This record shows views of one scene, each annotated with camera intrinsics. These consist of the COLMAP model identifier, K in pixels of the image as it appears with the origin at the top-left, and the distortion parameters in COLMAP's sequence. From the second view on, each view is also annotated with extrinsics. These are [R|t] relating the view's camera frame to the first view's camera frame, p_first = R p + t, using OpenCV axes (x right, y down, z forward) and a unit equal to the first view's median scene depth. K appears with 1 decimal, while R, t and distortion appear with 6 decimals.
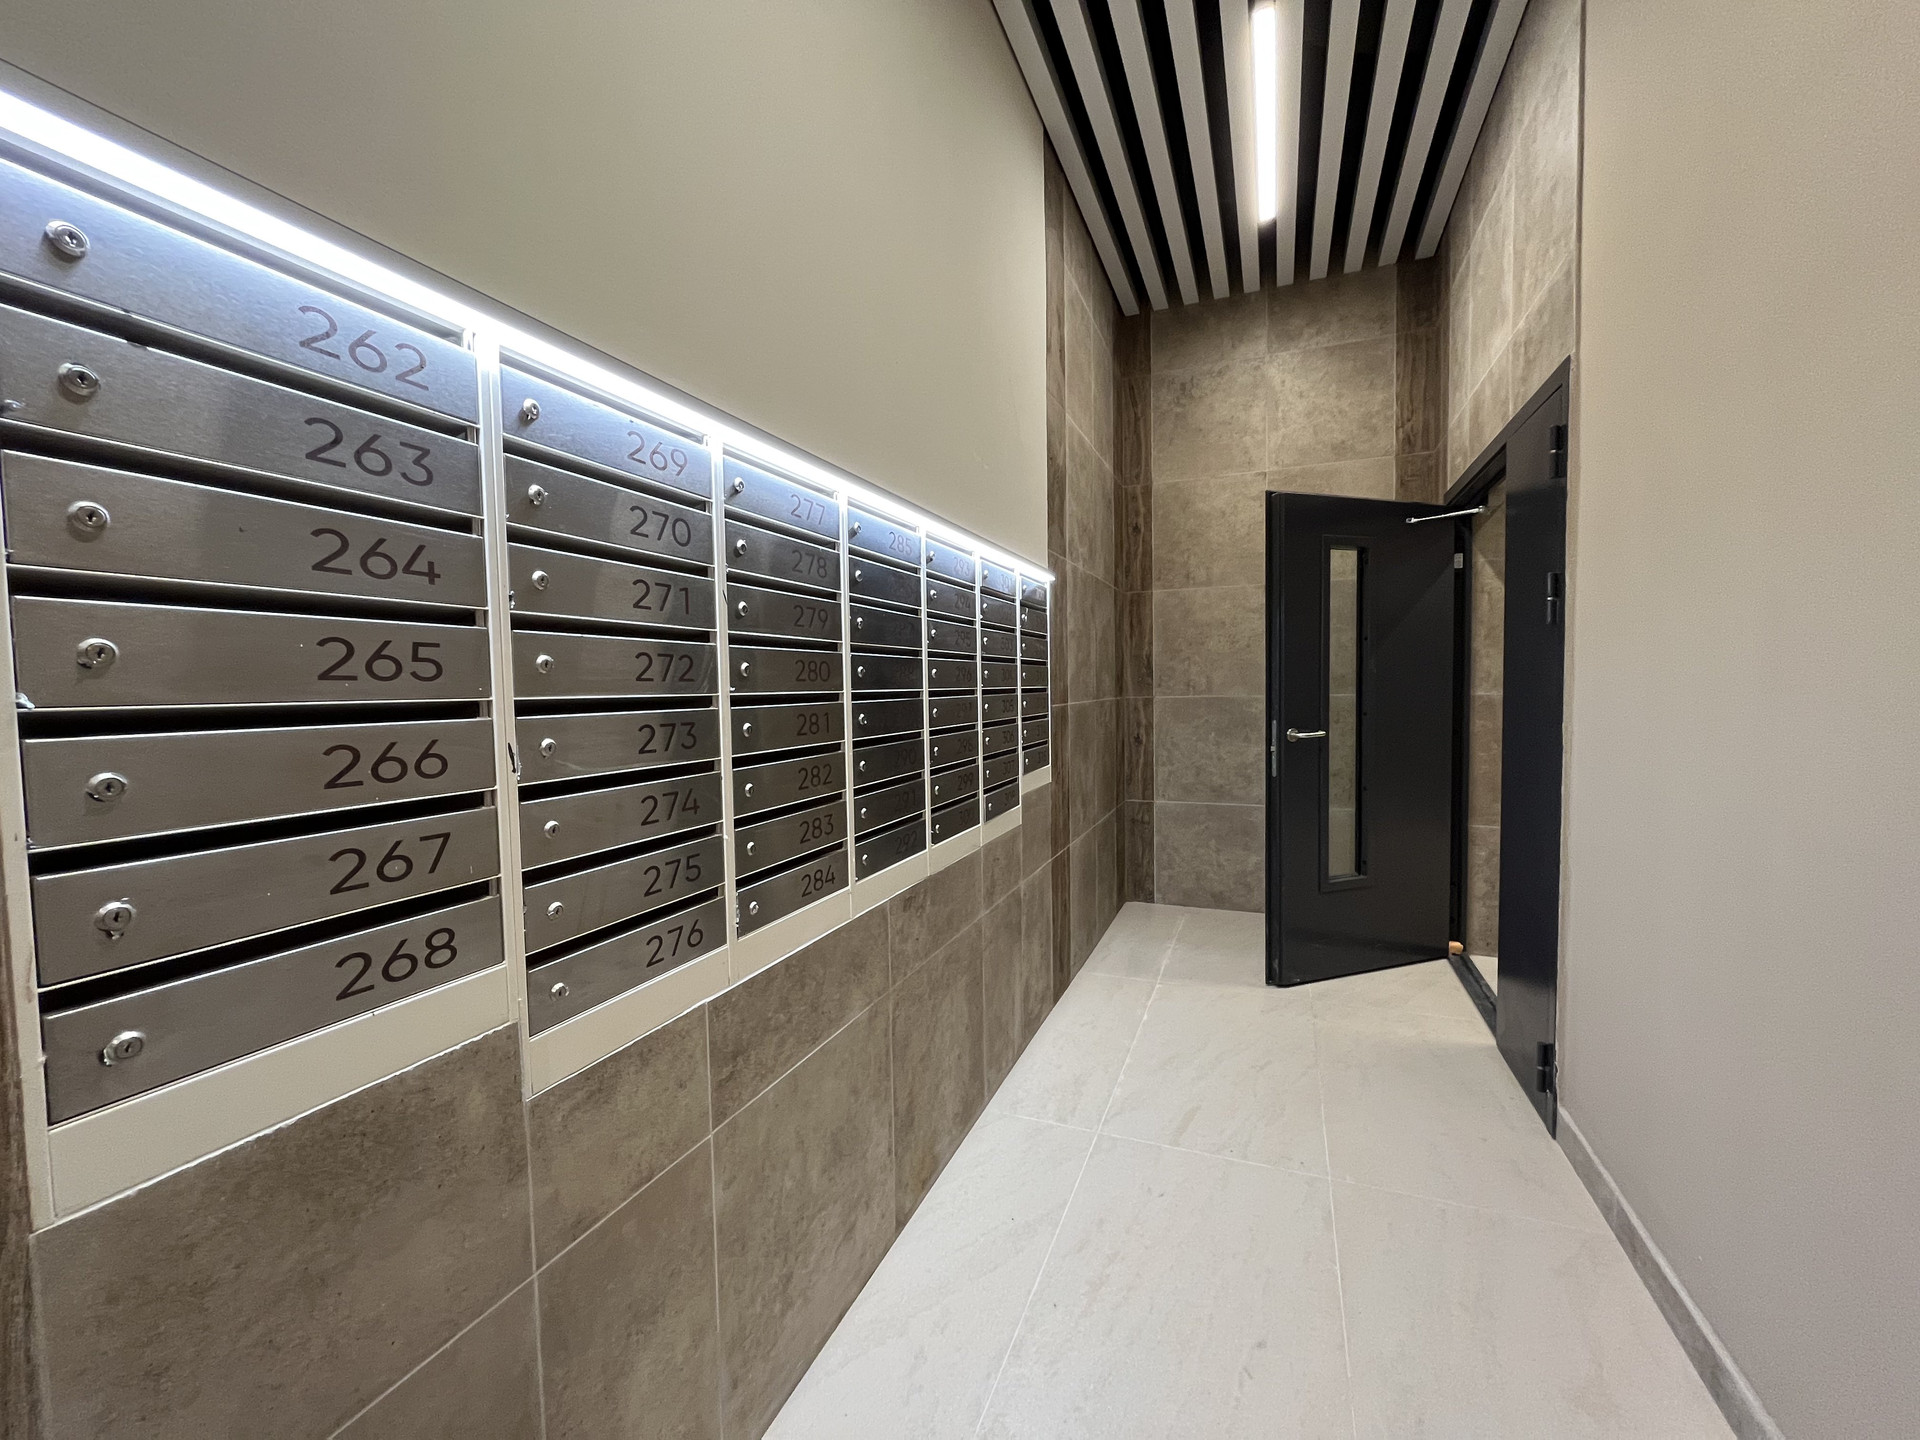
lens RADIAL K [[769.3, 0, 967.3], [0, 769.3, 727.4], [0, 0, 1]] dist [-0.003244, 0.000162]
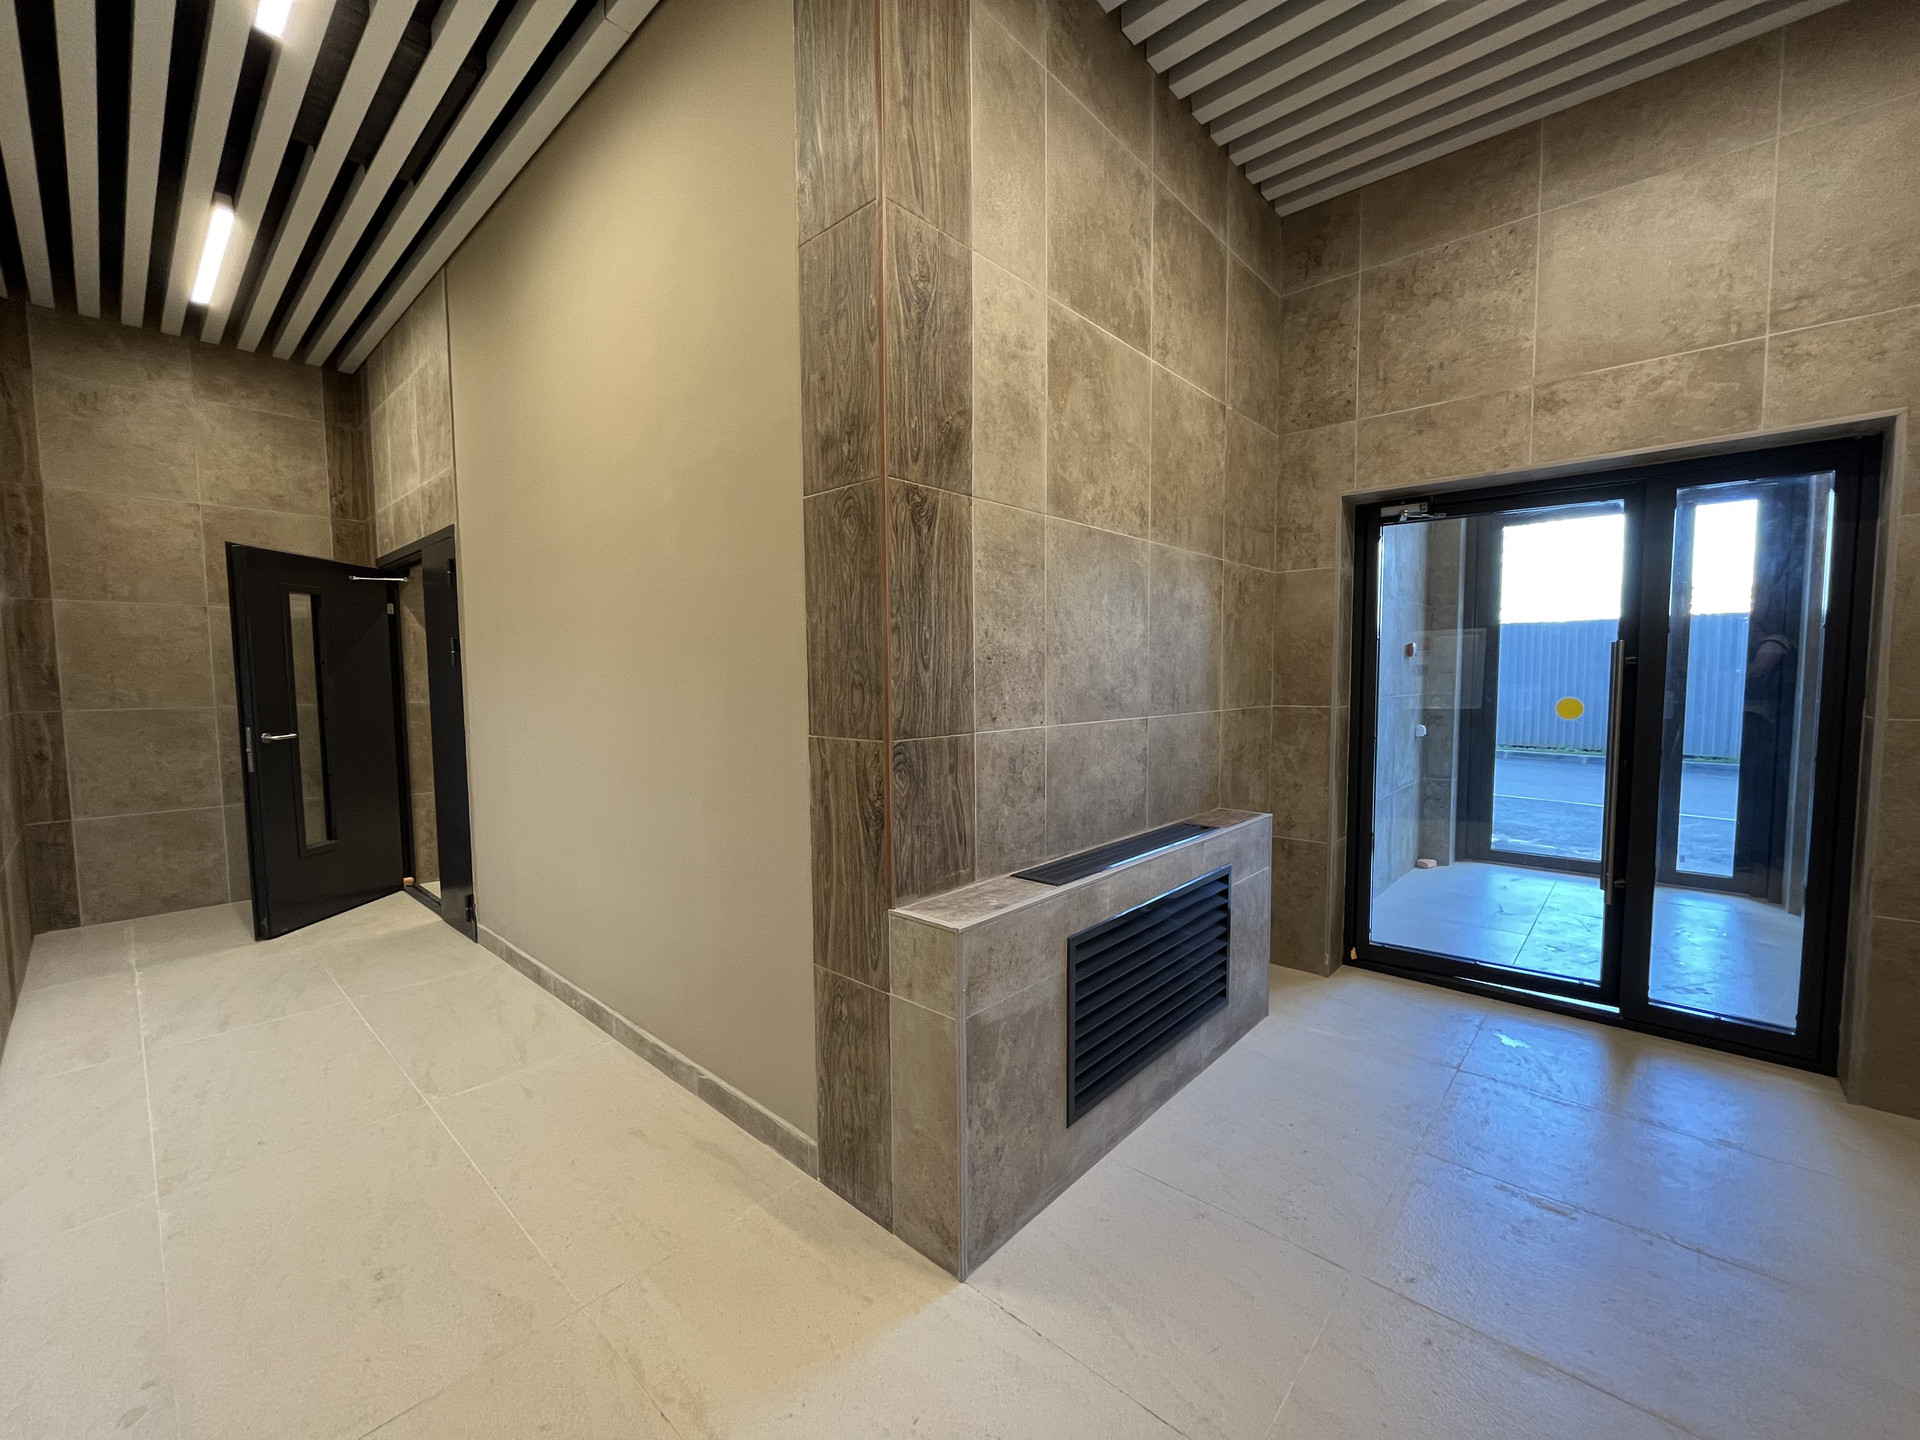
lens RADIAL K [[769.3, 0, 967.3], [0, 769.3, 727.4], [0, 0, 1]] dist [-0.003244, 0.000162]
pose [[0.338053, -0.047959, 0.939904, -0.318554], [0.052131, 0.998122, 0.032180, 0.010068], [-0.939682, 0.038120, 0.339918, -0.439489]]
